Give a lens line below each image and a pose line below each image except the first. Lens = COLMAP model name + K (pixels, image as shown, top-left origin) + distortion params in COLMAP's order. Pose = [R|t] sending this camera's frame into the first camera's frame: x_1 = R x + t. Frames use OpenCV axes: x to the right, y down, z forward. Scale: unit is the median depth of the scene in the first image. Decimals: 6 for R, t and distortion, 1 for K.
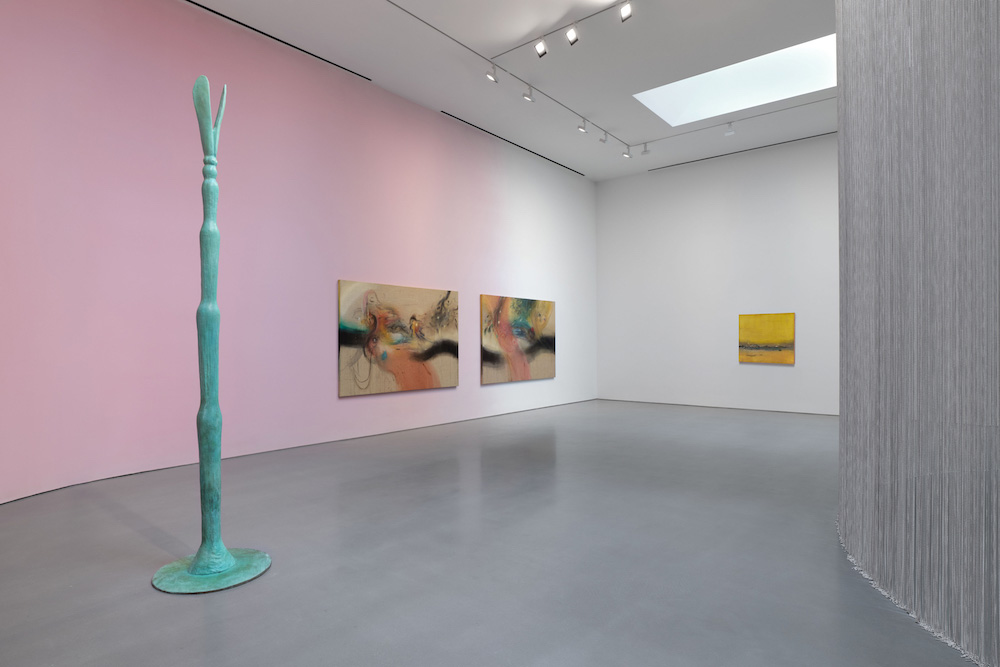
lens RADIAL K [[539.5, 0, 500.0], [0, 539.5, 333.5], [0, 0, 1]] dist [-0.000374, -0.000022]
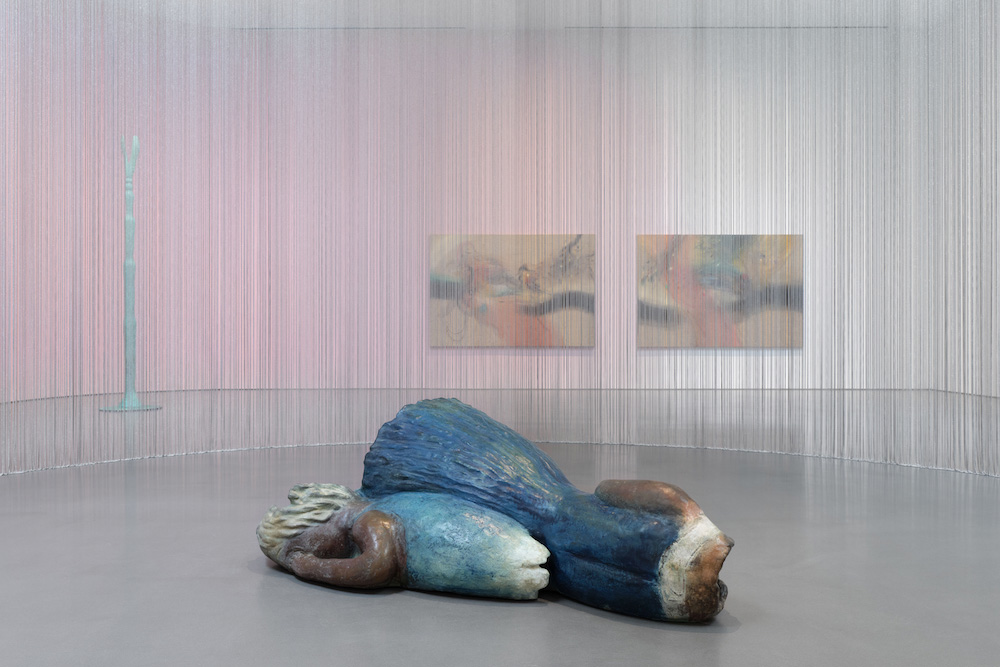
lens RADIAL K [[921.6, 0, 499.8], [0, 921.6, 321.0], [0, 0, 1]] dist [0.002832, 0.002380]
pose [[0.642931, -0.009897, -0.765860, 1.021736], [0.009687, 0.999942, -0.004789, 0.069072], [0.765863, -0.004340, 0.642989, -0.040542]]
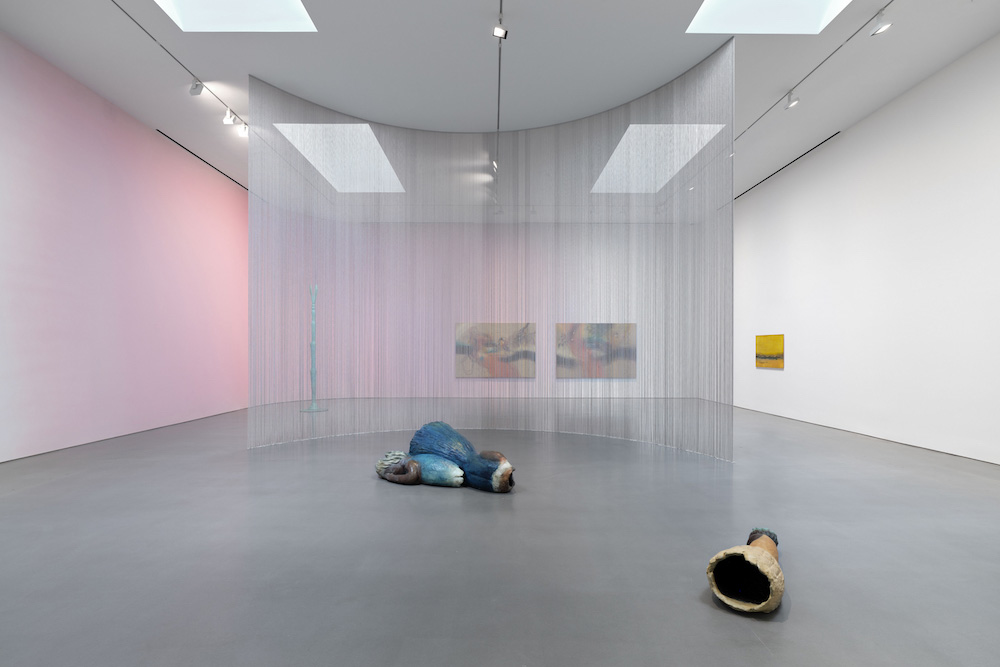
lens RADIAL K [[496.4, 0, 502.9], [0, 496.4, 353.8], [0, 0, 1]] dist [0.000087, 0.000021]
pose [[0.645293, -0.009751, -0.763873, 1.183038], [0.009431, 0.999944, -0.004798, 0.031076], [0.763877, -0.004107, 0.645349, -0.120625]]
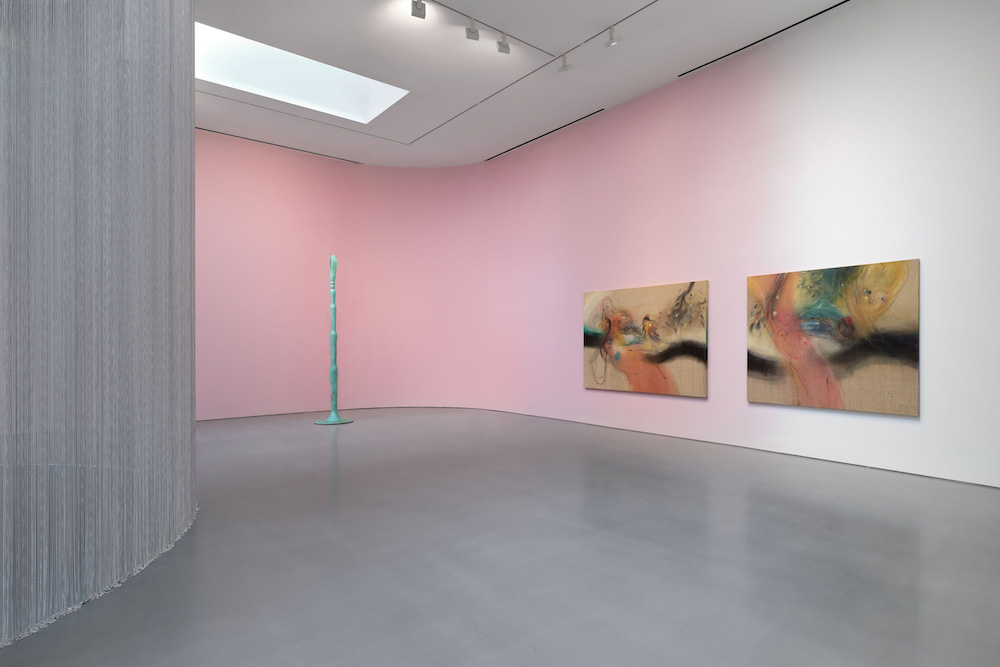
lens RADIAL K [[600.4, 0, 500.0], [0, 600.4, 333.5], [0, 0, 1]] dist [-0.021423, -0.000509]
pose [[-0.234393, -0.020849, -0.971918, 0.954064], [0.012095, 0.999630, -0.024360, 0.021598], [0.972067, -0.017465, -0.234054, 1.002882]]
